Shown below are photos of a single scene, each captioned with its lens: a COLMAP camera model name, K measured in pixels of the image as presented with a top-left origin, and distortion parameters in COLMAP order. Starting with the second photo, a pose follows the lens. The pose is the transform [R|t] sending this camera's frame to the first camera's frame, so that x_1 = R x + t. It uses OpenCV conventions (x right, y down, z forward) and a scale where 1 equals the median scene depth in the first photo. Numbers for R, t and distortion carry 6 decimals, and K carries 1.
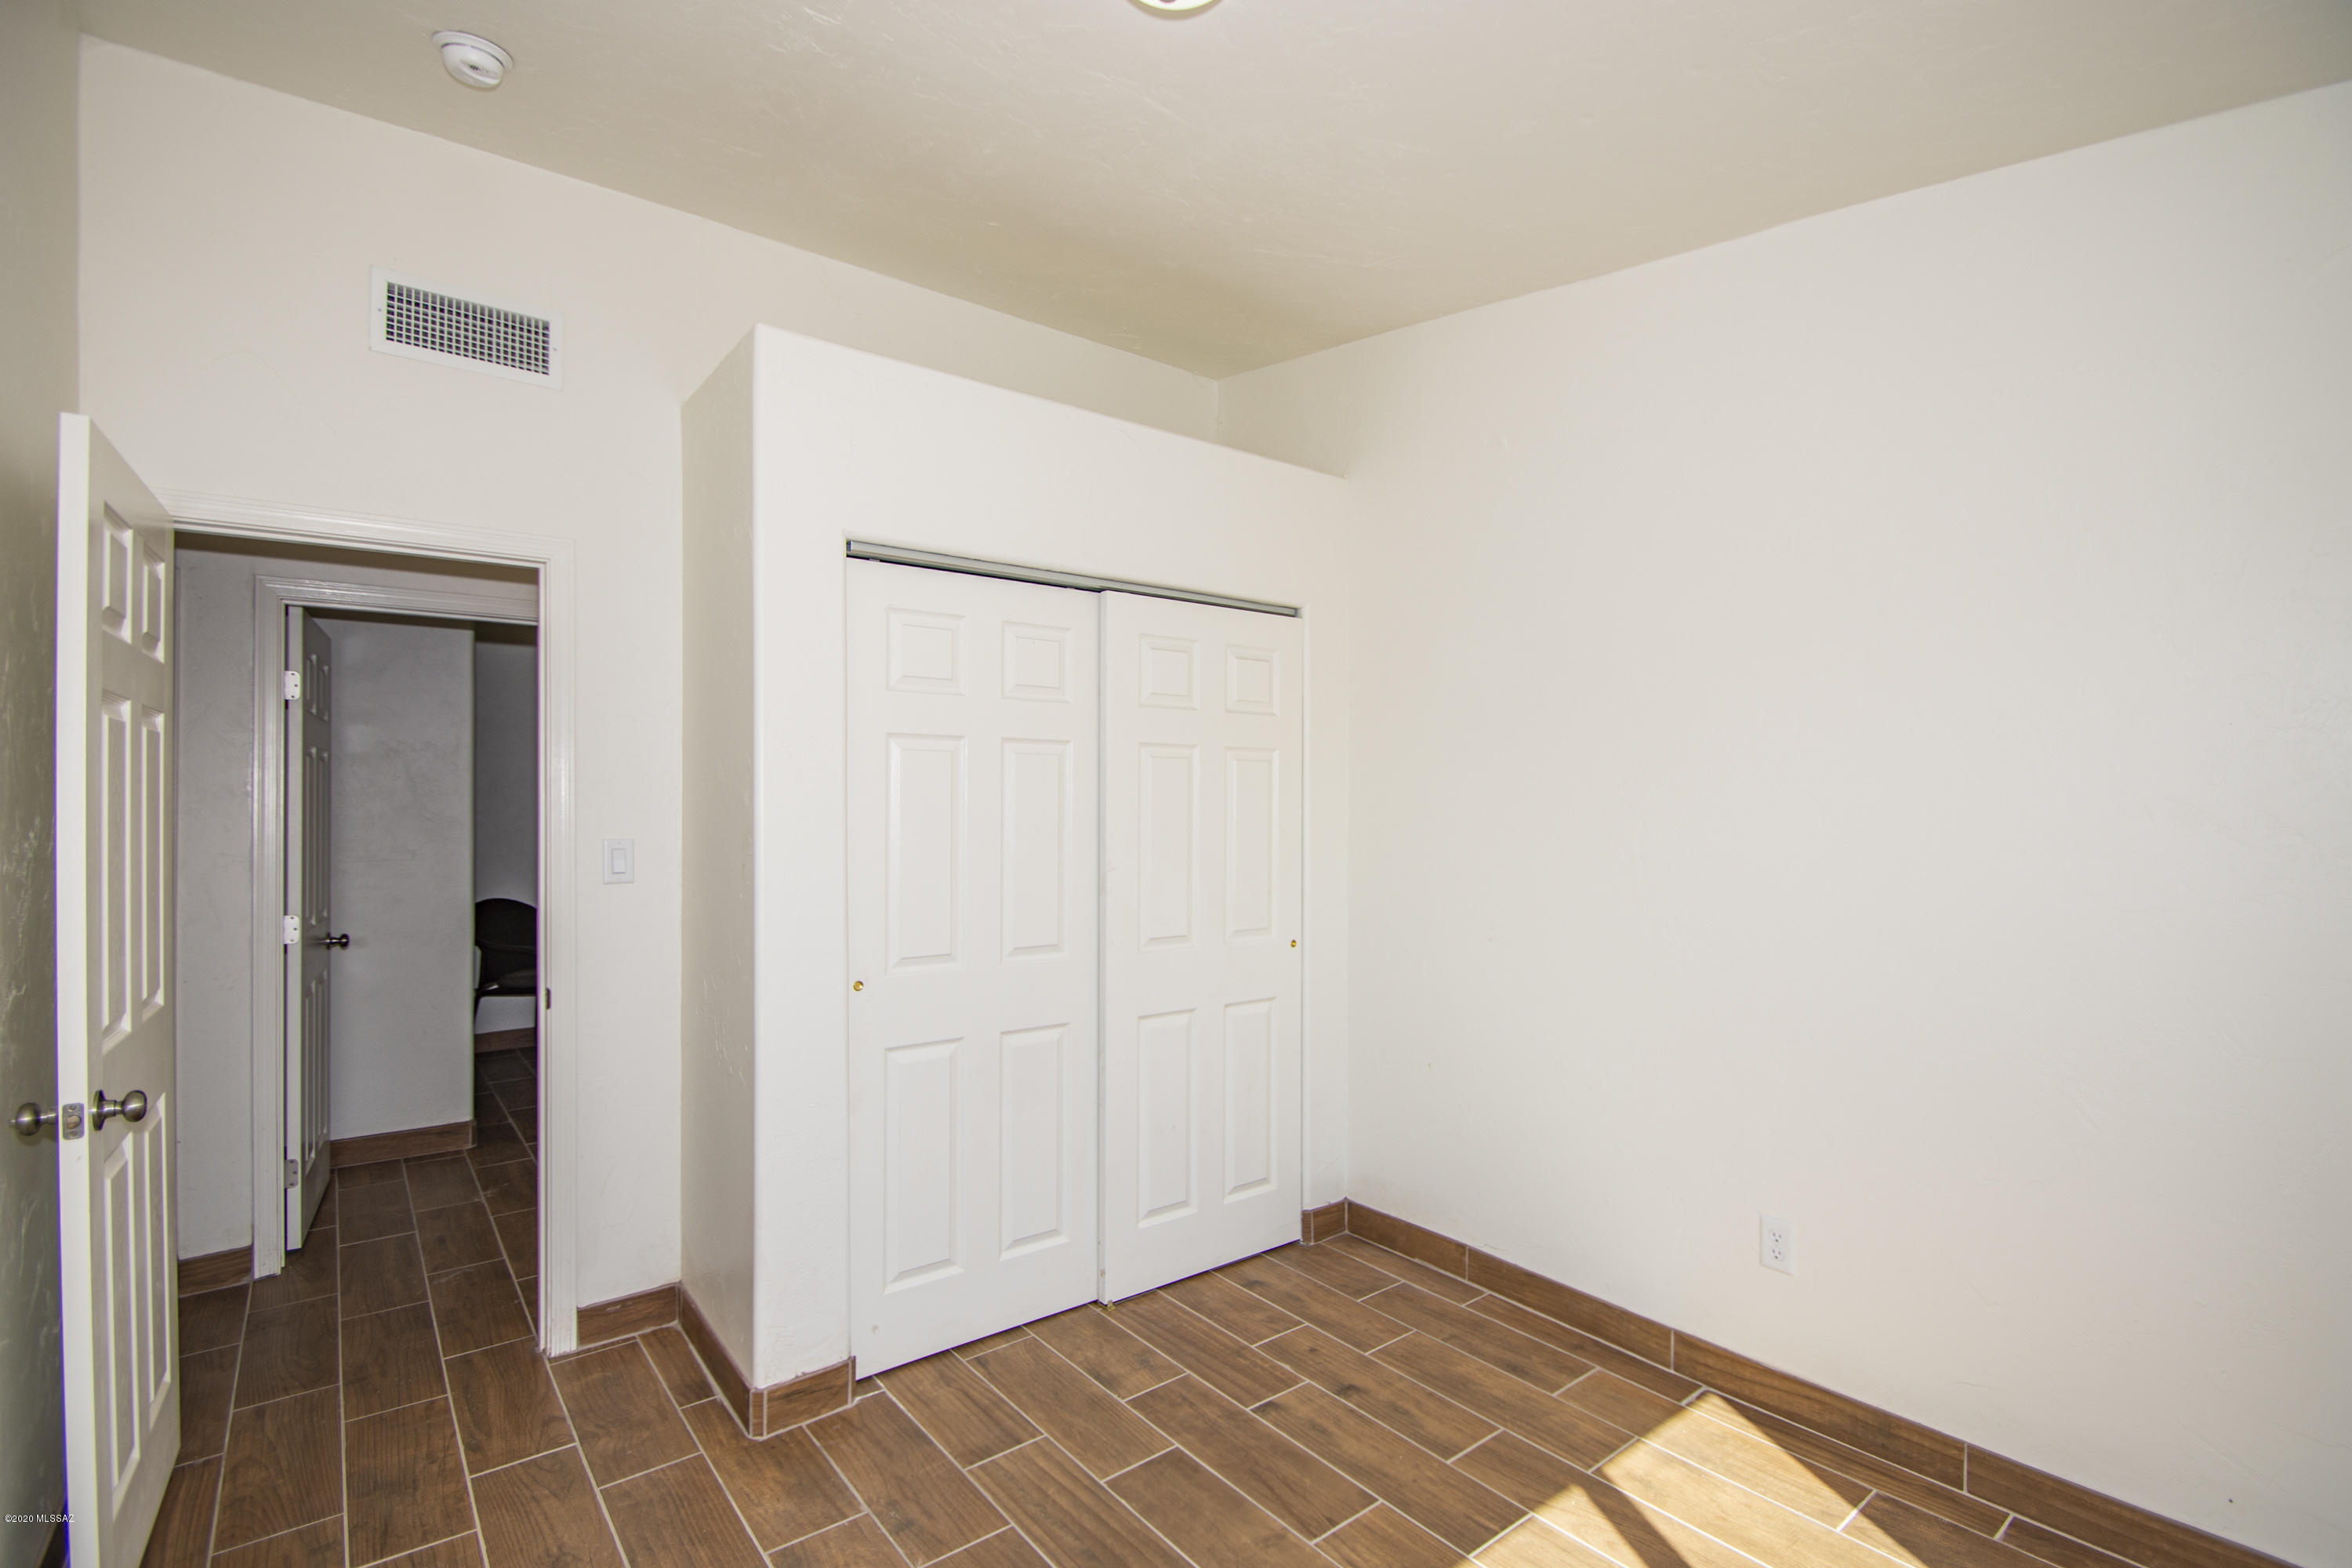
lens RADIAL K [[1046.7, 0, 1188.3], [0, 1046.7, 798.4], [0, 0, 1]] dist [0.000838, -0.014500]
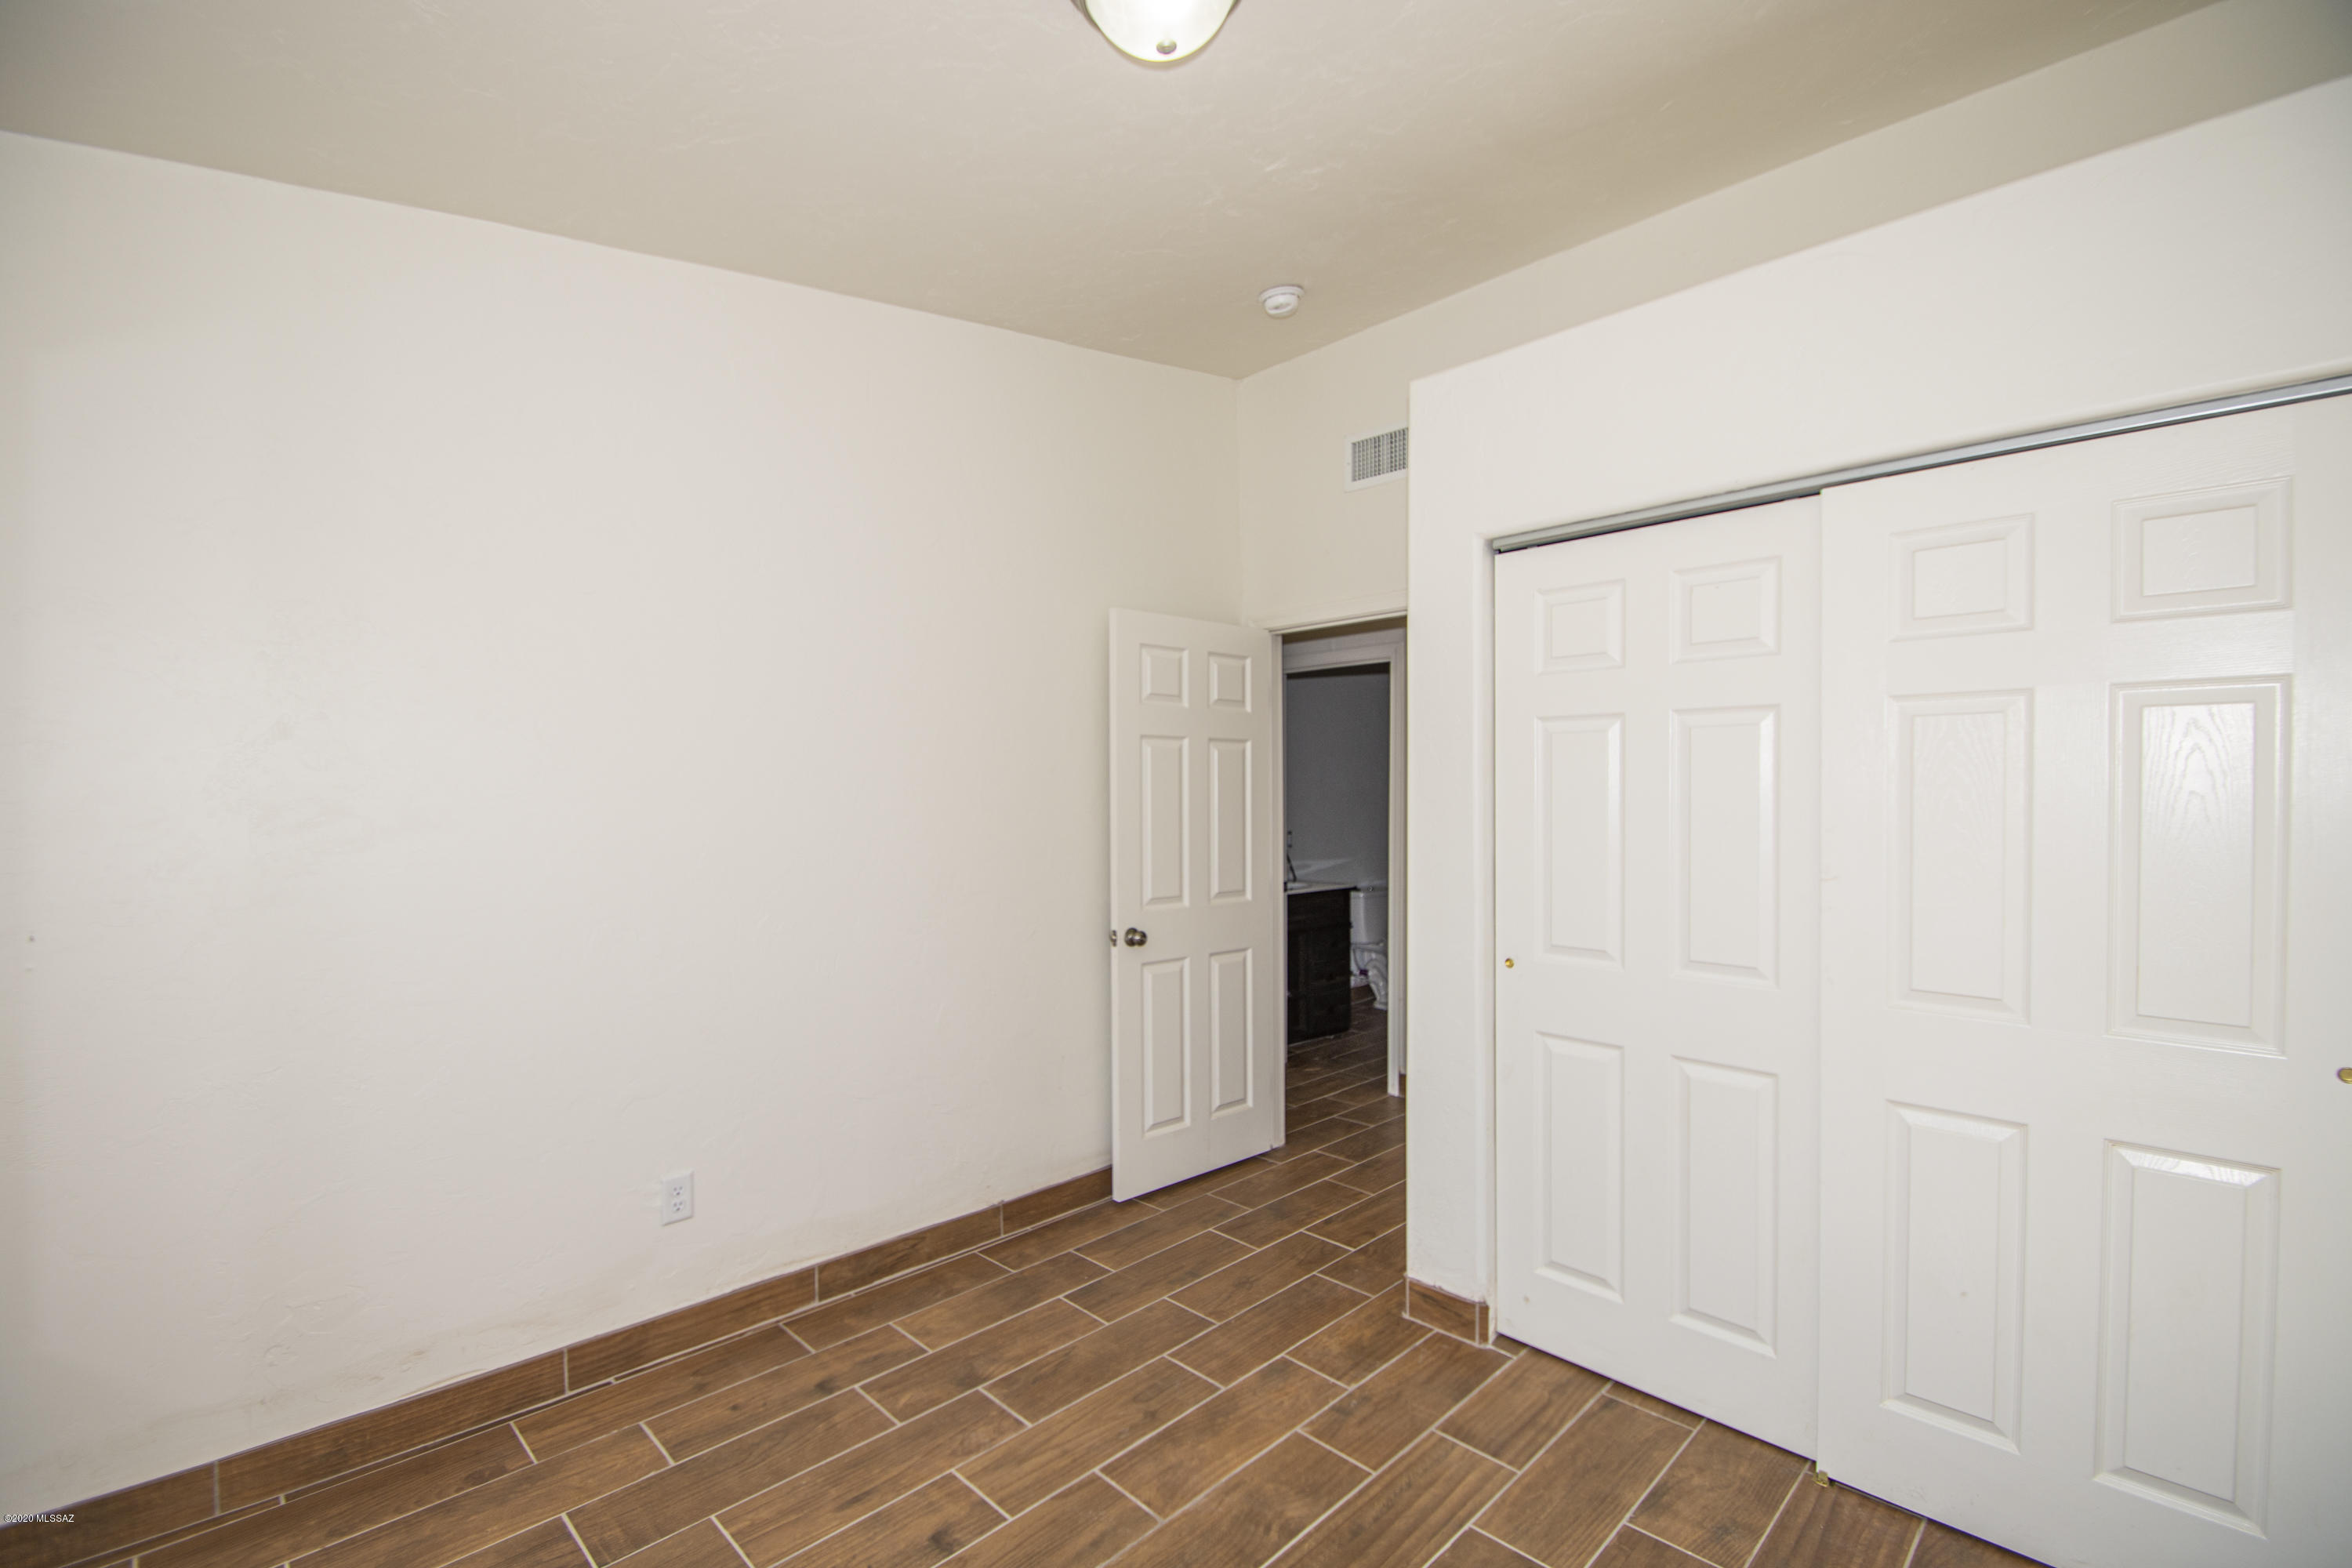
lens RADIAL K [[1046.7, 0, 1188.3], [0, 1046.7, 798.4], [0, 0, 1]] dist [0.000838, -0.014500]
pose [[0.106104, 0.008010, -0.994323, 0.741108], [0.004580, 0.999953, 0.008545, 0.005885], [0.994345, -0.005461, 0.106062, 0.613753]]
